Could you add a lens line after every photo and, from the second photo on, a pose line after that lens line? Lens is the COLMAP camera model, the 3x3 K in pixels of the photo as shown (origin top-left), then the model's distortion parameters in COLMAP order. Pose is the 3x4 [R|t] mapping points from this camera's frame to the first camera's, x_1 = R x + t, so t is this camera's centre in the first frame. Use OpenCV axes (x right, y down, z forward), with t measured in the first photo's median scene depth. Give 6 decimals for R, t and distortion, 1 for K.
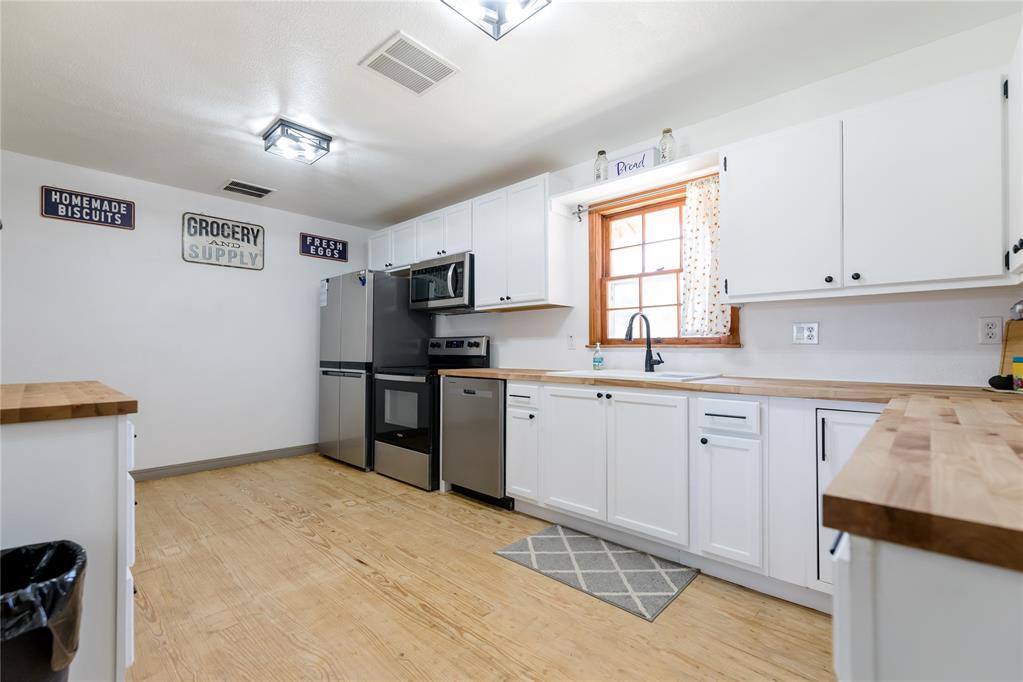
lens RADIAL K [[445.0, 0, 508.6], [0, 445.0, 346.1], [0, 0, 1]] dist [-0.000342, -0.000121]
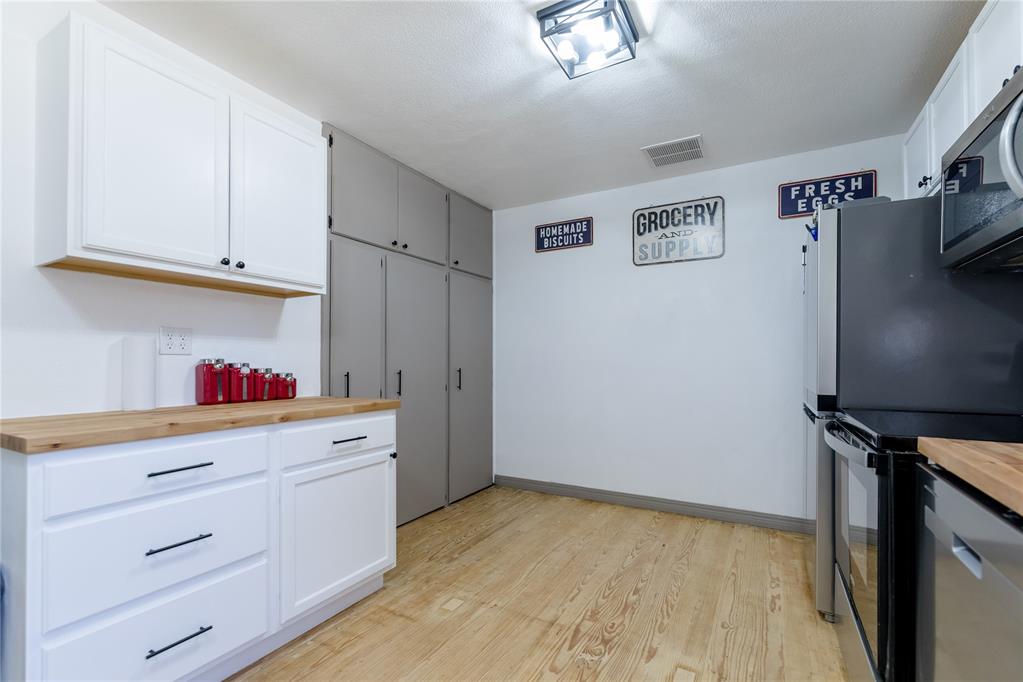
lens RADIAL K [[444.7, 0, 537.0], [0, 444.7, 356.9], [0, 0, 1]] dist [0.000747, 0.000076]
pose [[0.261960, -0.011232, -0.965013, 0.081417], [0.010560, 0.999906, -0.008772, -0.004612], [0.965021, -0.007892, 0.262054, 0.654527]]
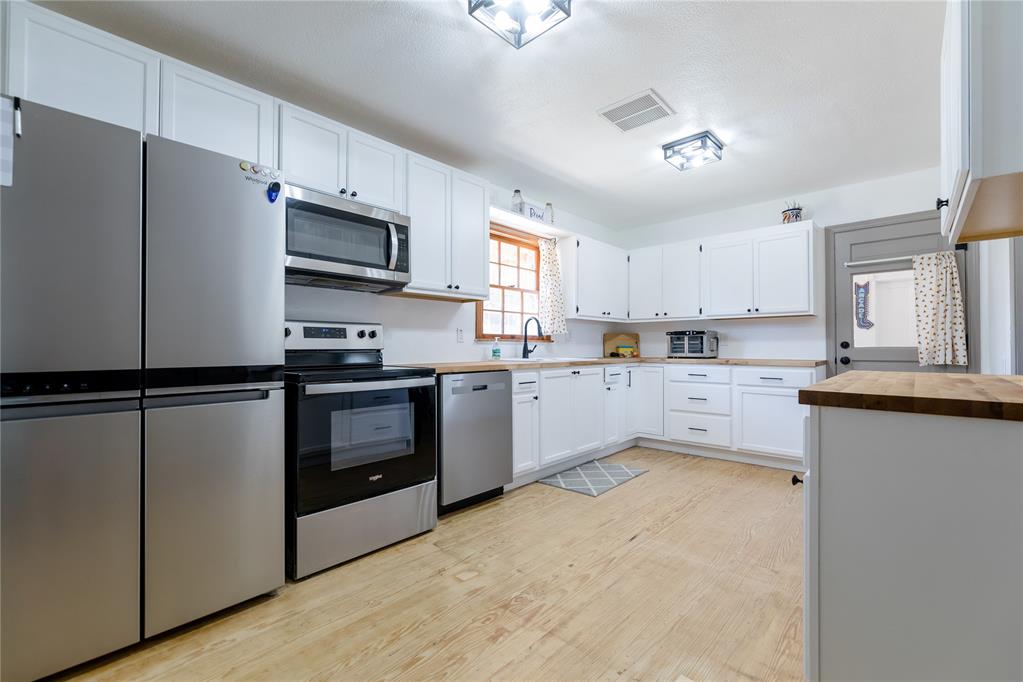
lens RADIAL K [[440.6, 0, 535.4], [0, 440.6, 343.0], [0, 0, 1]] dist [0.001334, 0.000073]
pose [[-0.037672, 0.008260, 0.999256, -0.924304], [-0.008055, 0.999931, -0.008569, 0.016822], [-0.999258, -0.008372, -0.037603, 0.851644]]
